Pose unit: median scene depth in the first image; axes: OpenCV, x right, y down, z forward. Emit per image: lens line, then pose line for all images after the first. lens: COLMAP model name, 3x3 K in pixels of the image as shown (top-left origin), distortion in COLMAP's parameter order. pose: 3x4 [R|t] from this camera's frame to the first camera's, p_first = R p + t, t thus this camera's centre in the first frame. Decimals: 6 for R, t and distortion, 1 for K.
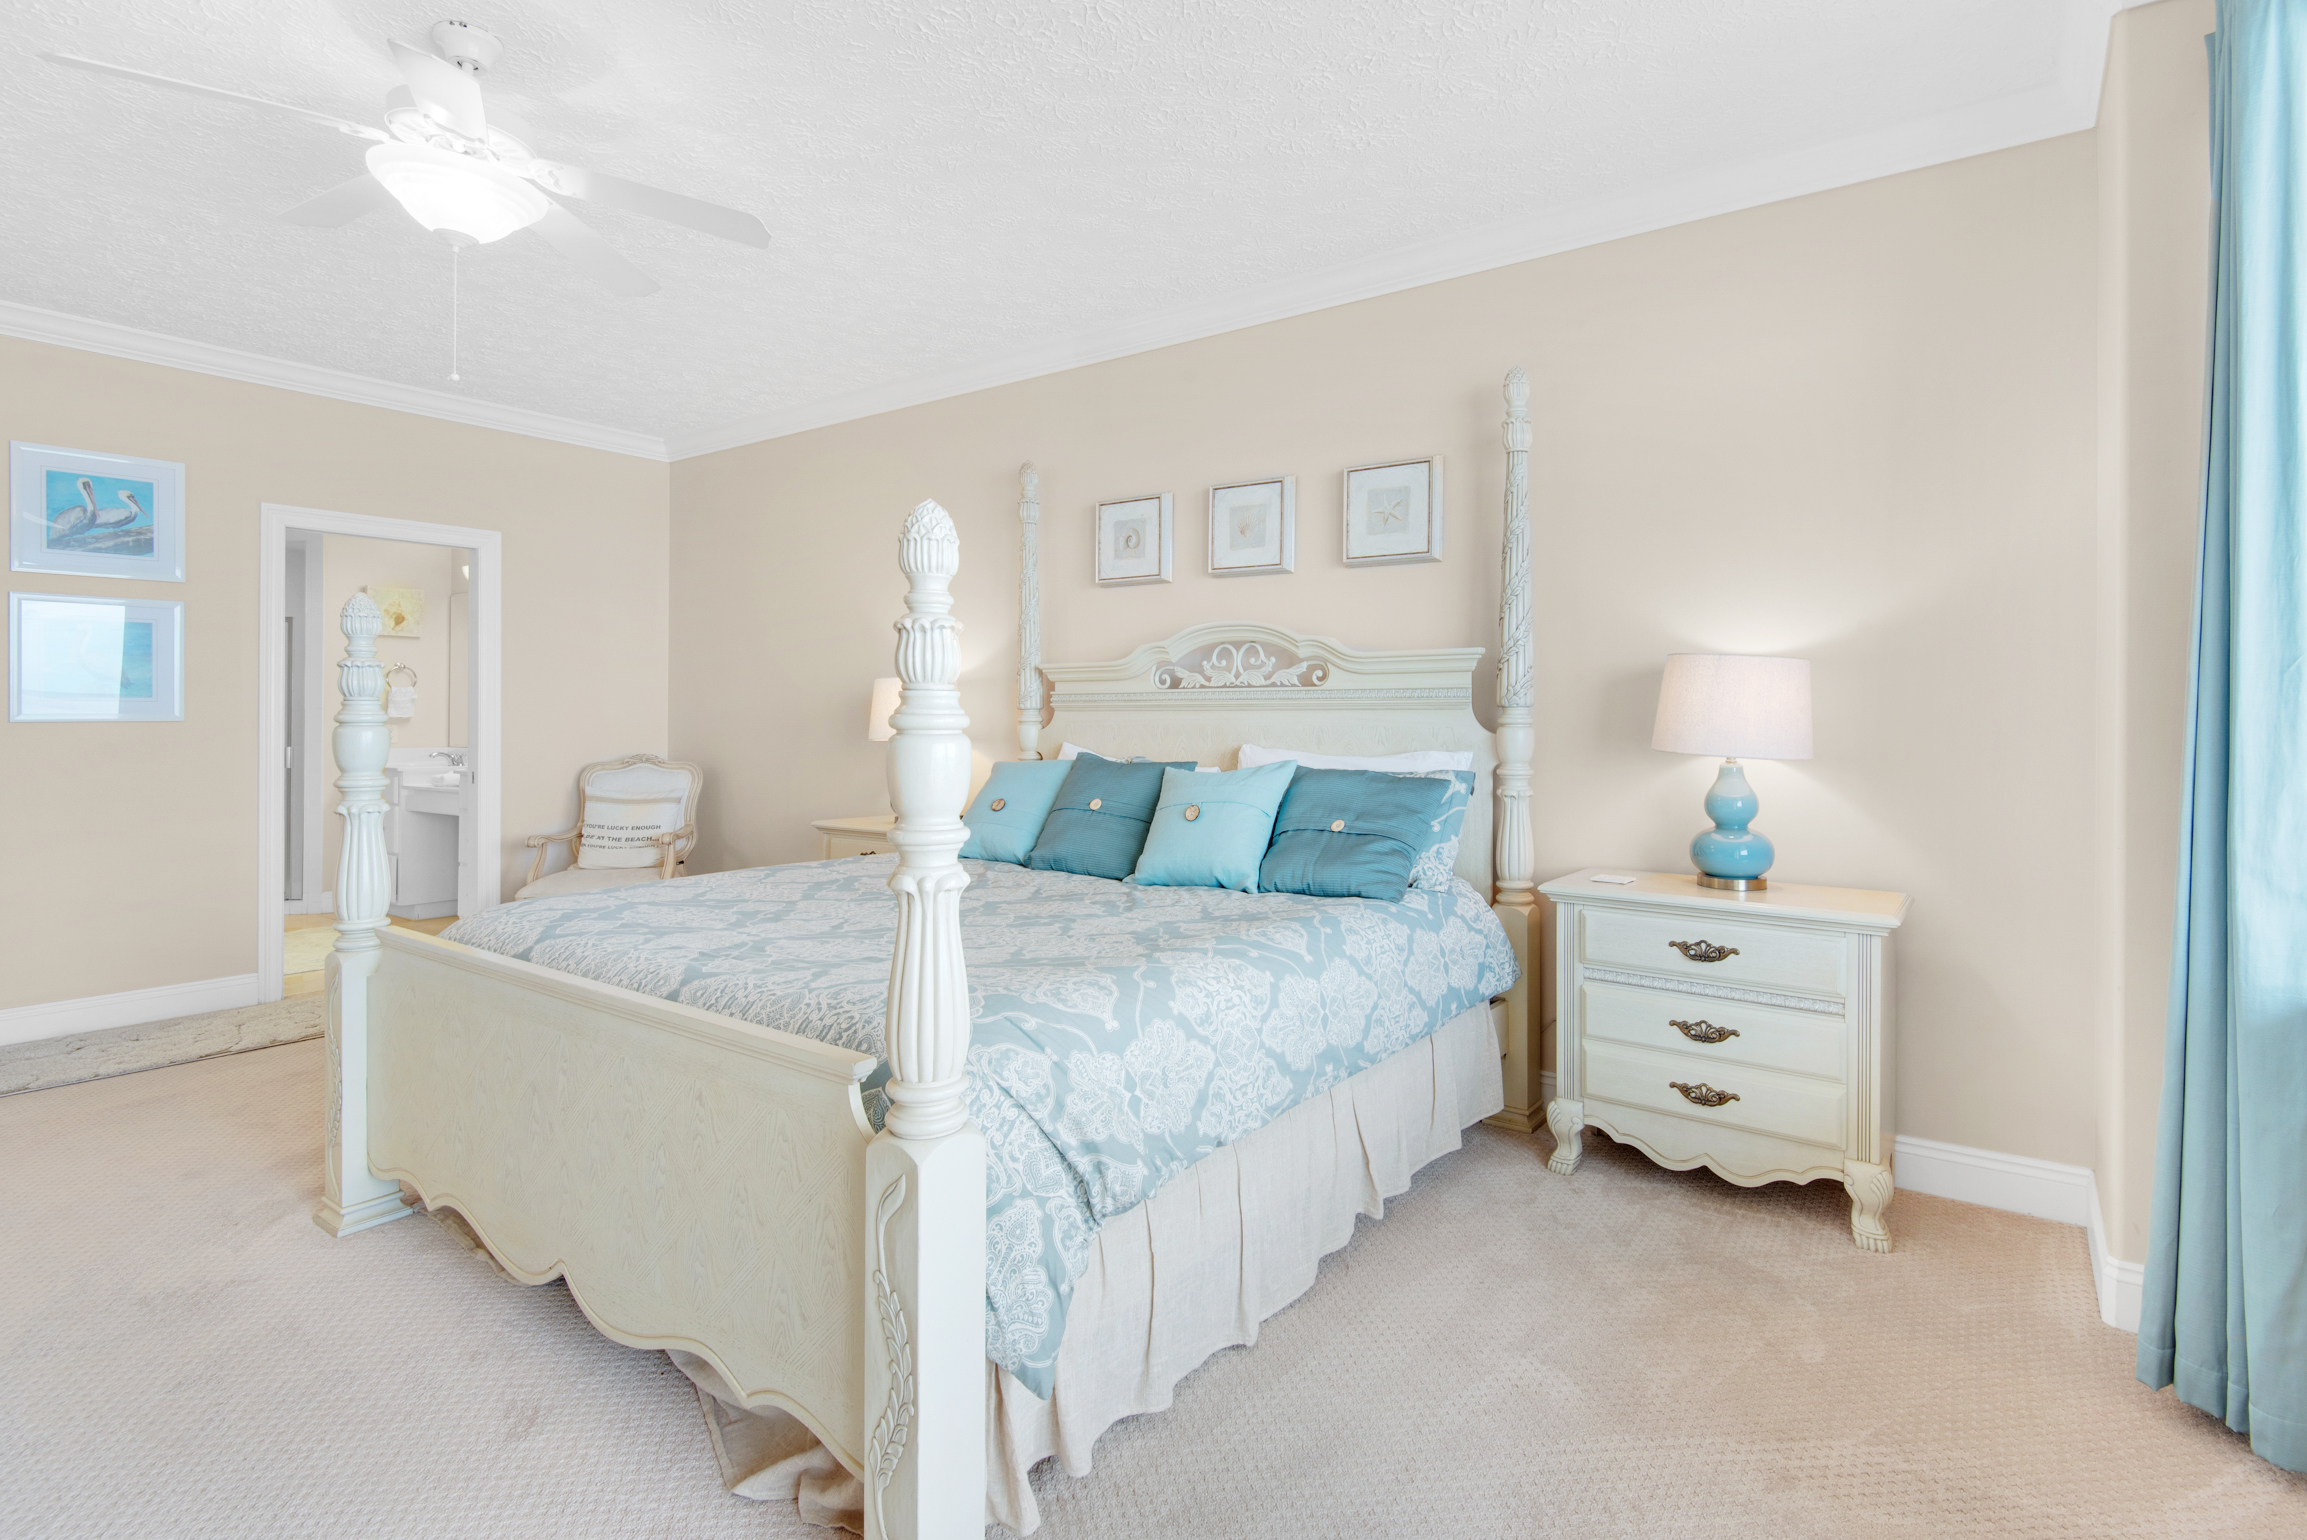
lens RADIAL K [[1073.9, 0, 1171.0], [0, 1073.9, 723.8], [0, 0, 1]] dist [0.012645, -0.000362]
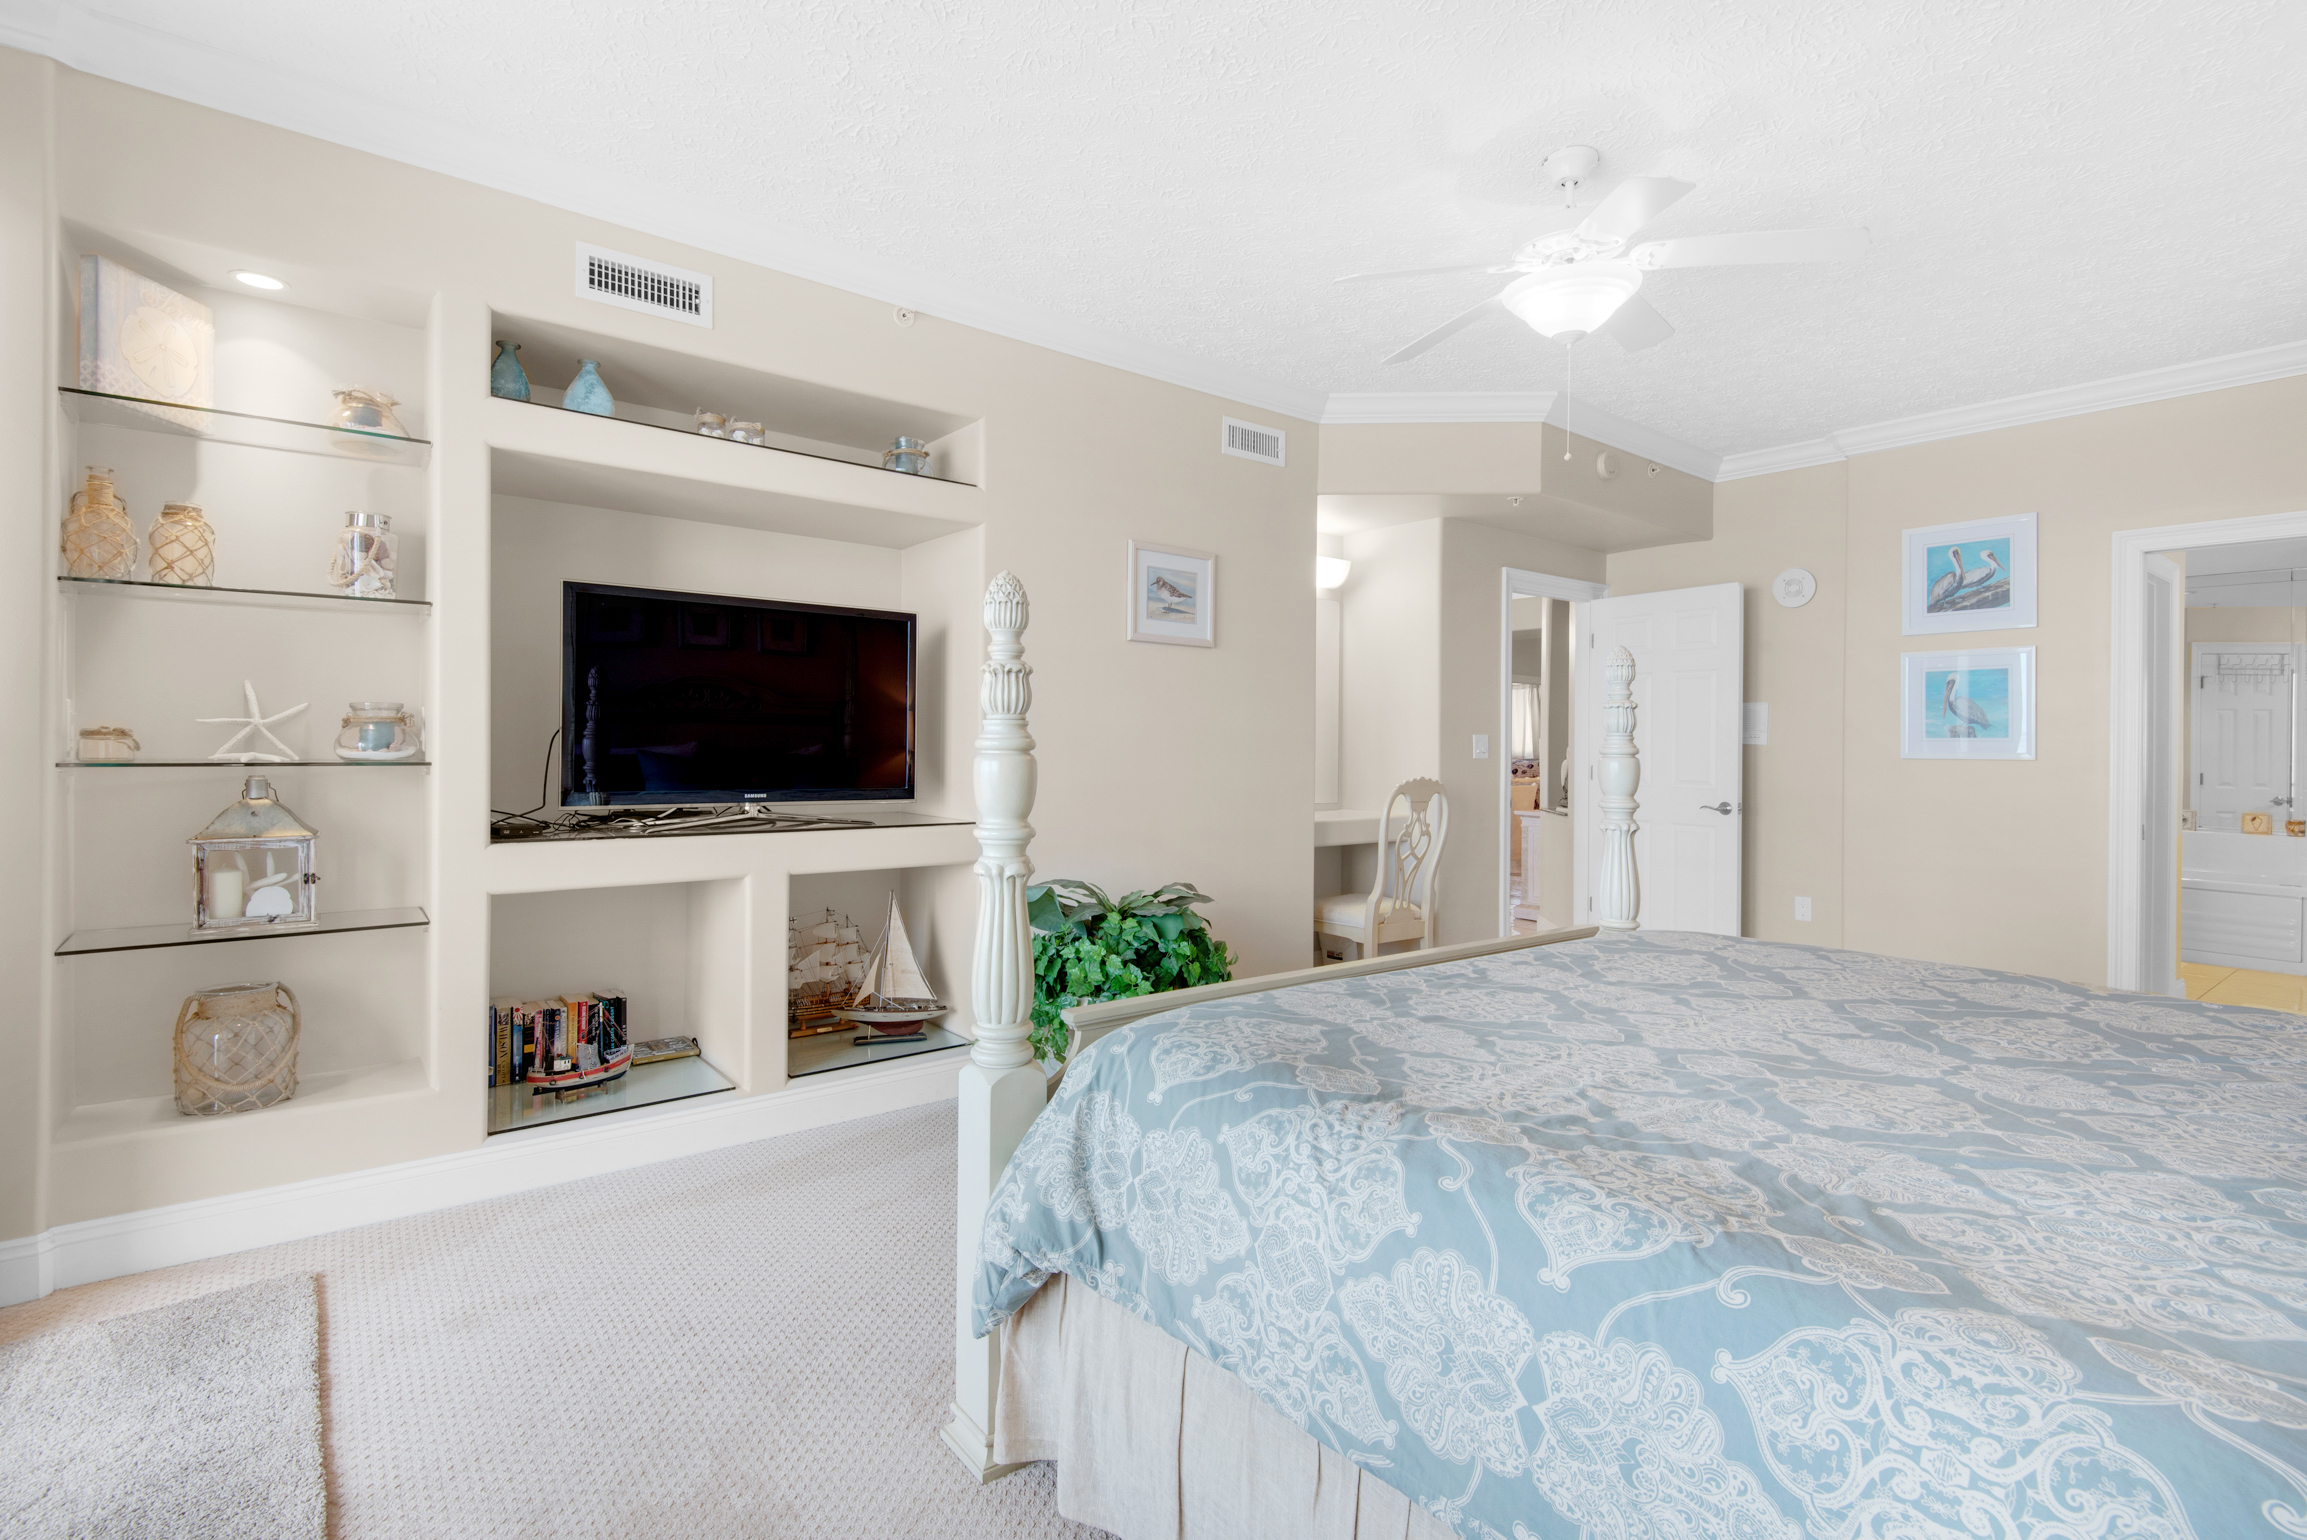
lens RADIAL K [[1073.9, 0, 1171.0], [0, 1073.9, 723.8], [0, 0, 1]] dist [0.012645, -0.000362]
pose [[-0.234245, -0.019073, -0.971991, 0.302341], [-0.024563, 0.999604, -0.013696, -0.003198], [0.971867, 0.020667, -0.234620, 0.463735]]
